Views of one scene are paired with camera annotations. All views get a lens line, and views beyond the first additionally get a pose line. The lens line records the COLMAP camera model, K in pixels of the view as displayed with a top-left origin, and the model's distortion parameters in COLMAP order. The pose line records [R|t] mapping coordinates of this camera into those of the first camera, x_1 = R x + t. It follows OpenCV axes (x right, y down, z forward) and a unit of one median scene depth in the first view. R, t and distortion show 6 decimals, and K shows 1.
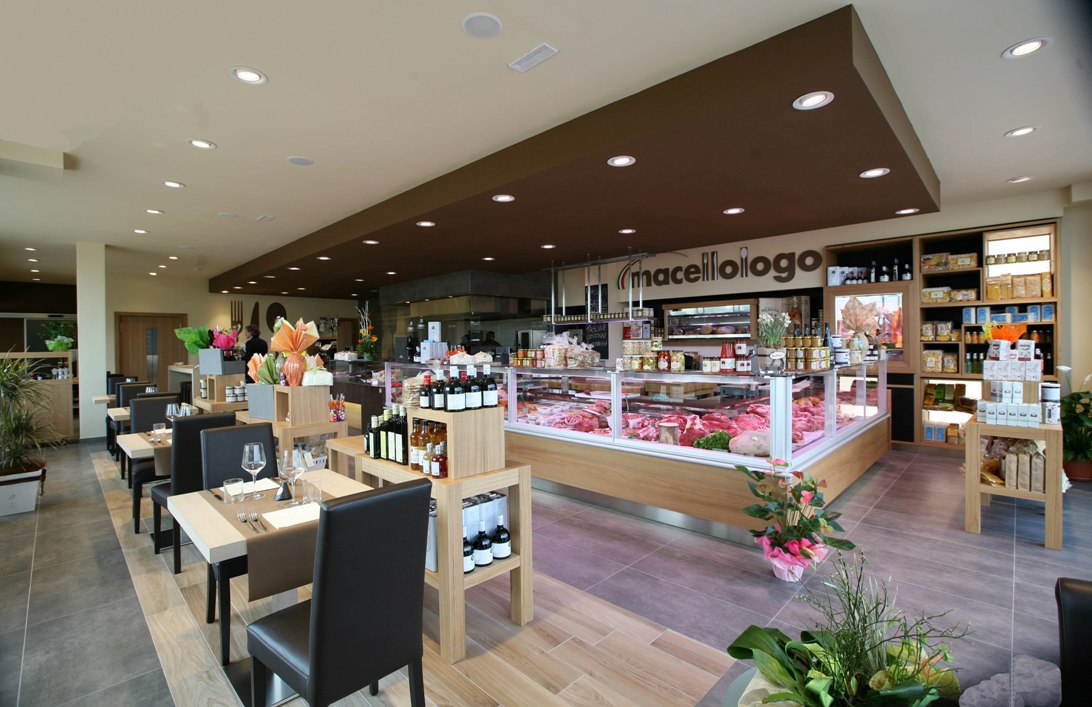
lens RADIAL K [[496.8, 0, 546.0], [0, 496.8, 353.5], [0, 0, 1]] dist [-0.055294, 0.017262]
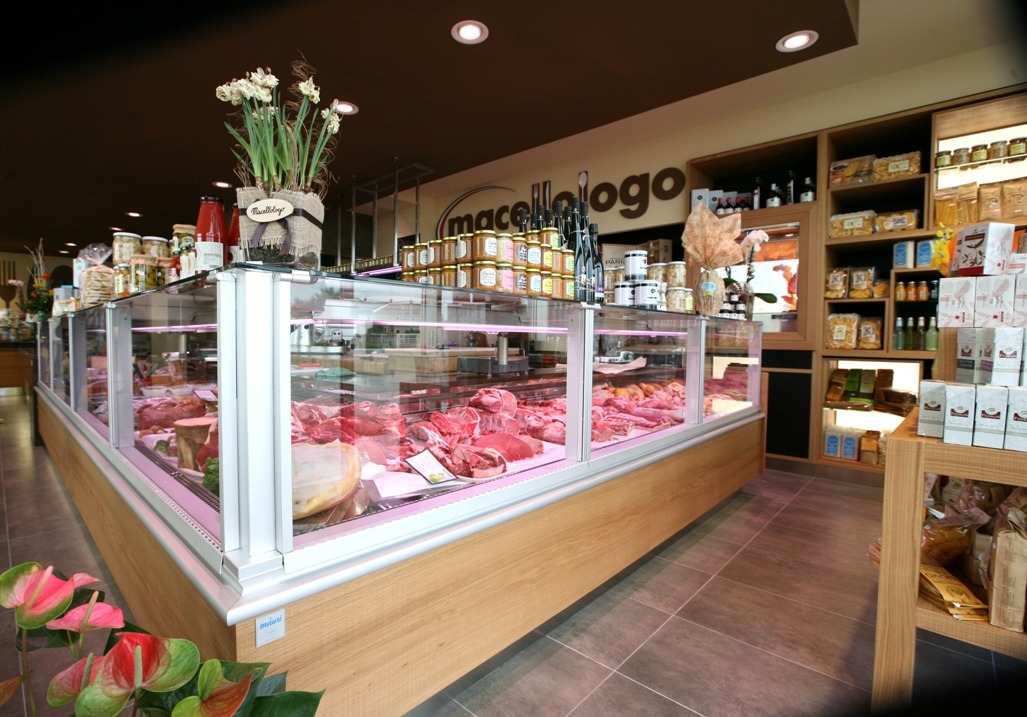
lens RADIAL K [[499.4, 0, 478.1], [0, 499.4, 364.4], [0, 0, 1]] dist [-0.054927, 0.015787]
pose [[0.999790, 0.019750, 0.005506, 0.350764], [-0.019921, 0.999259, 0.032946, 0.051479], [-0.004851, -0.033049, 0.999442, 0.398827]]
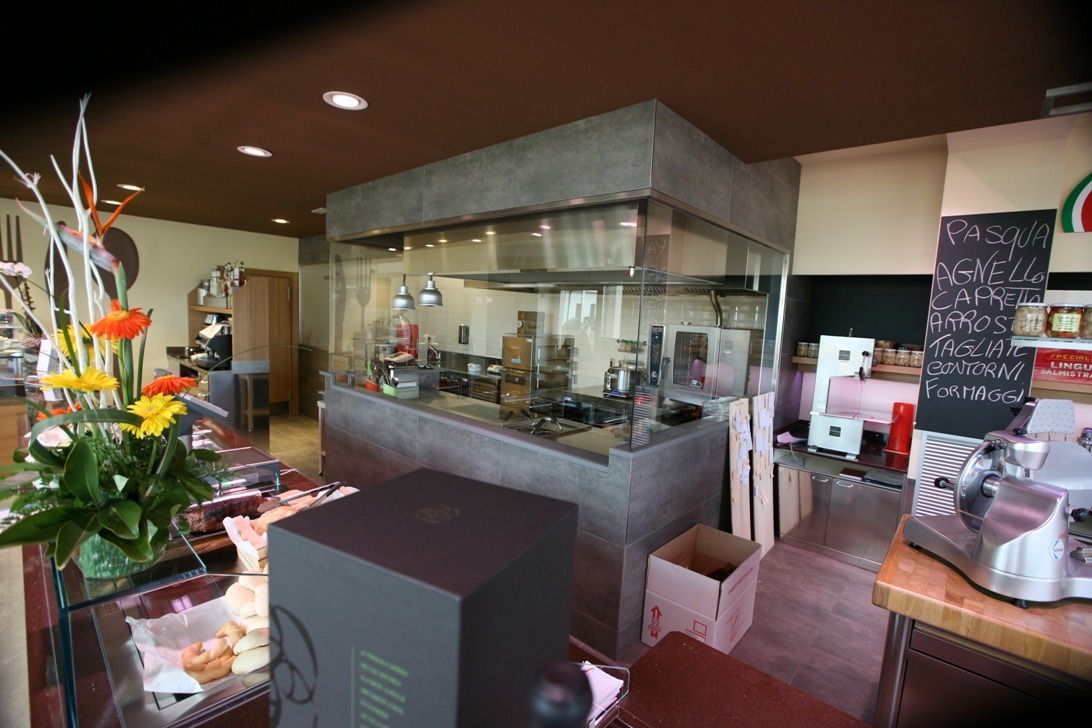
lens RADIAL K [[496.8, 0, 543.5], [0, 496.8, 376.2], [0, 0, 1]] dist [-0.050942, 0.013616]
pose [[0.997183, 0.061514, 0.042915, -0.334062], [-0.065449, 0.993100, 0.097305, -0.074148], [-0.036634, -0.099840, 0.994329, 1.148025]]
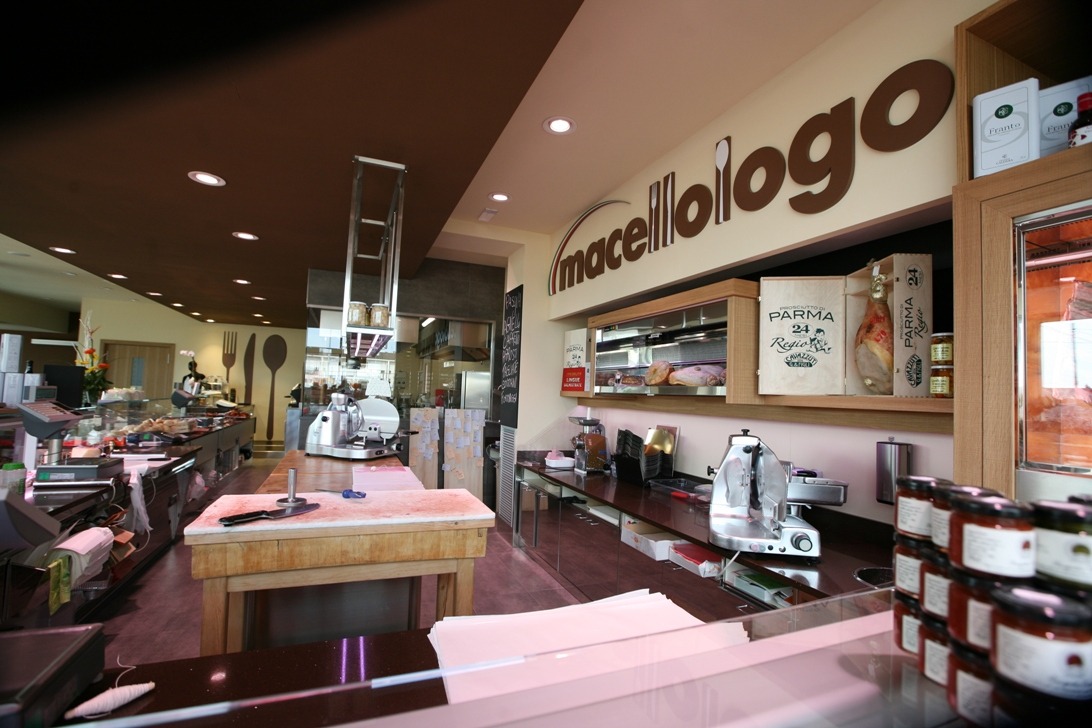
lens RADIAL K [[496.8, 0, 543.5], [0, 496.8, 376.2], [0, 0, 1]] dist [-0.050942, 0.013616]
pose [[0.916662, 0.033300, -0.398273, 0.591069], [-0.056416, 0.997326, -0.046460, -0.033472], [0.395661, 0.065057, 0.916090, 0.883597]]
